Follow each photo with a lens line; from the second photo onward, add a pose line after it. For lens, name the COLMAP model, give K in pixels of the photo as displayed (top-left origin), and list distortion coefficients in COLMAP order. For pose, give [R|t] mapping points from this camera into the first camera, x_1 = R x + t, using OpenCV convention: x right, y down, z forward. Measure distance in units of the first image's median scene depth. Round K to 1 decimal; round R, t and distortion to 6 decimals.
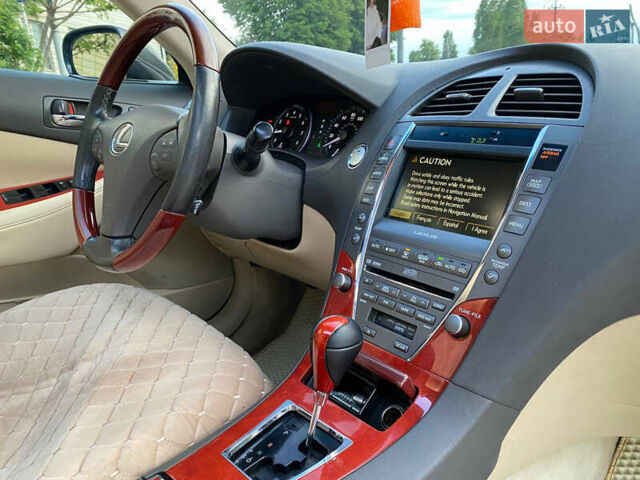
lens RADIAL K [[495.4, 0, 315.6], [0, 495.4, 239.4], [0, 0, 1]] dist [0.048698, -0.043451]
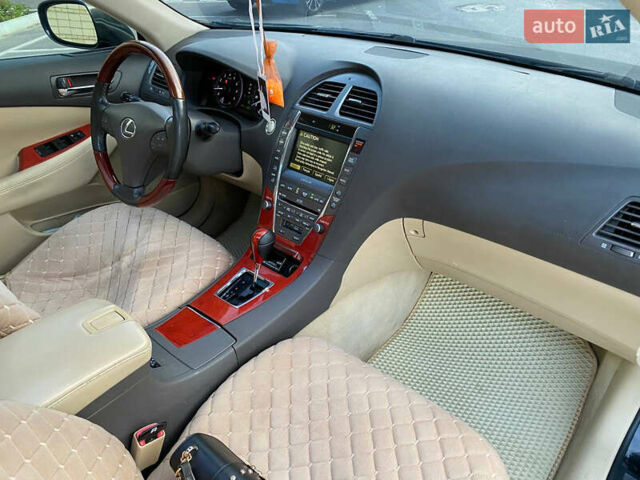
lens RADIAL K [[495.4, 0, 318.3], [0, 495.4, 239.4], [0, 0, 1]] dist [0.048698, -0.043451]
pose [[0.993225, -0.086375, 0.077736, 0.092145], [0.060684, 0.956029, 0.286926, -0.319544], [-0.099101, -0.280264, 0.954794, -0.848767]]
